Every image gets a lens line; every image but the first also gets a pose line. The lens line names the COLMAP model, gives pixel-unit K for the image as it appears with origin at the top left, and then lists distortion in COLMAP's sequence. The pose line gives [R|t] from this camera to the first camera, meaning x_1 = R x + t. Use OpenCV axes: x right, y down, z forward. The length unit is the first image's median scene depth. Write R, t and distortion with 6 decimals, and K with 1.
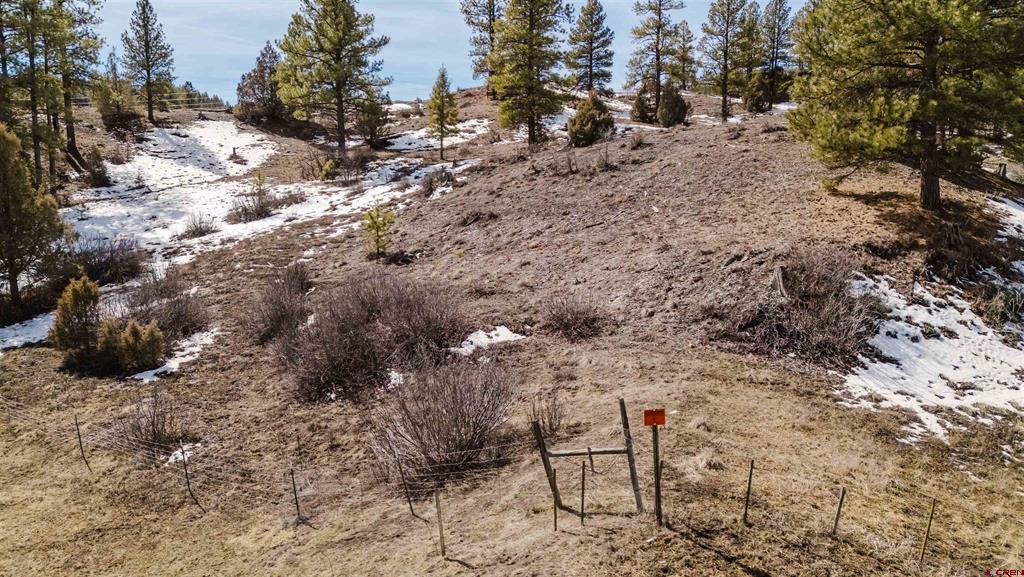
lens RADIAL K [[774.4, 0, 512.0], [0, 774.4, 288.5], [0, 0, 1]] dist [0.107790, -0.140818]
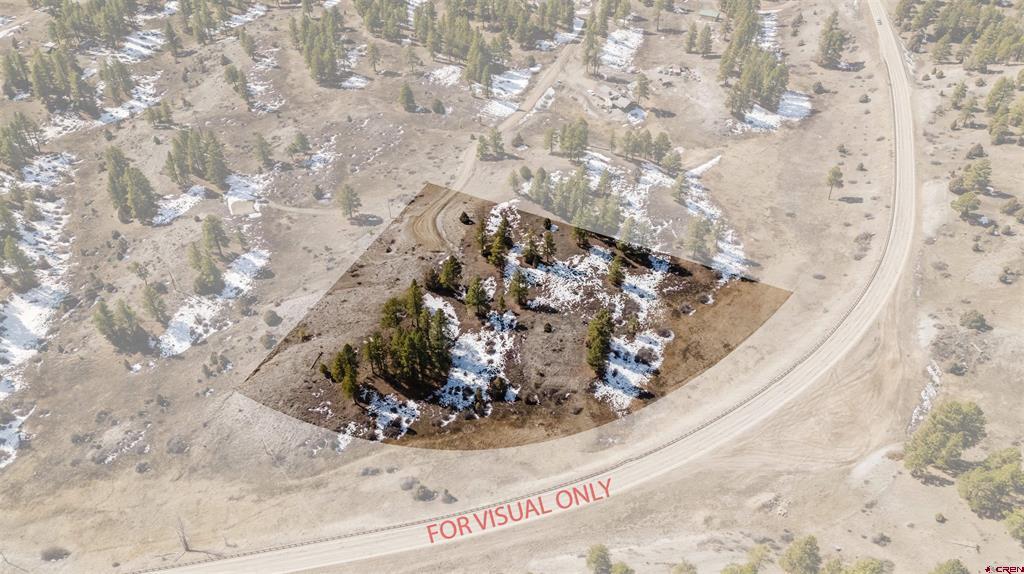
lens RADIAL K [[757.7, 0, 512.0], [0, 757.7, 287.0], [0, 0, 1]] dist [0.089443, -0.100023]
pose [[0.912343, -0.250226, 0.324064, -3.233682], [0.062075, 0.866893, 0.494613, -5.573805], [-0.404694, -0.431141, 0.806437, -5.692253]]
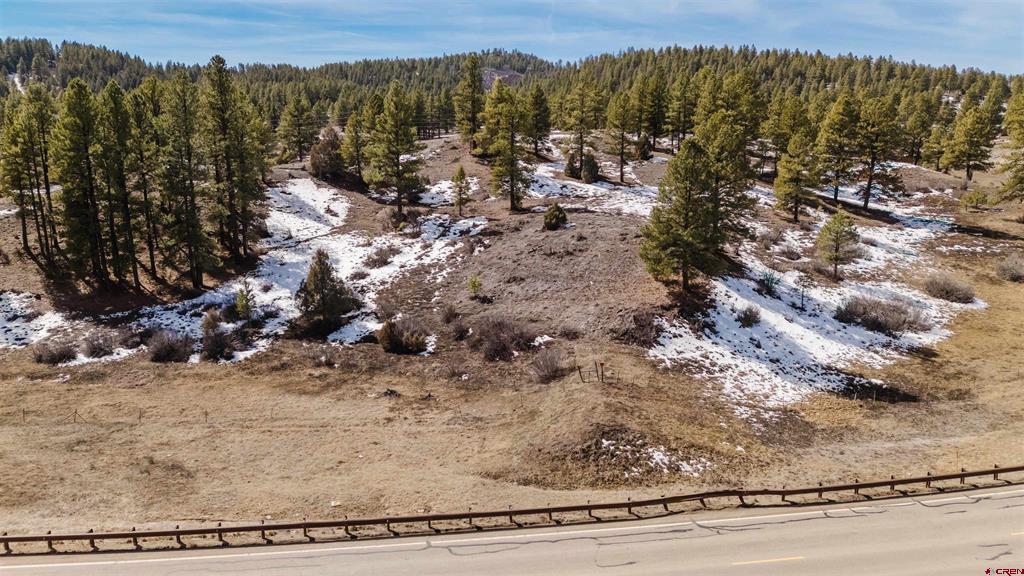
lens RADIAL K [[750.6, 0, 512.0], [0, 750.6, 288.0], [0, 0, 1]] dist [0.111362, -0.127246]
pose [[0.993645, -0.018987, 0.110946, -0.373462], [0.011441, 0.997602, 0.068260, -0.270115], [-0.111976, -0.066556, 0.991479, -1.515476]]
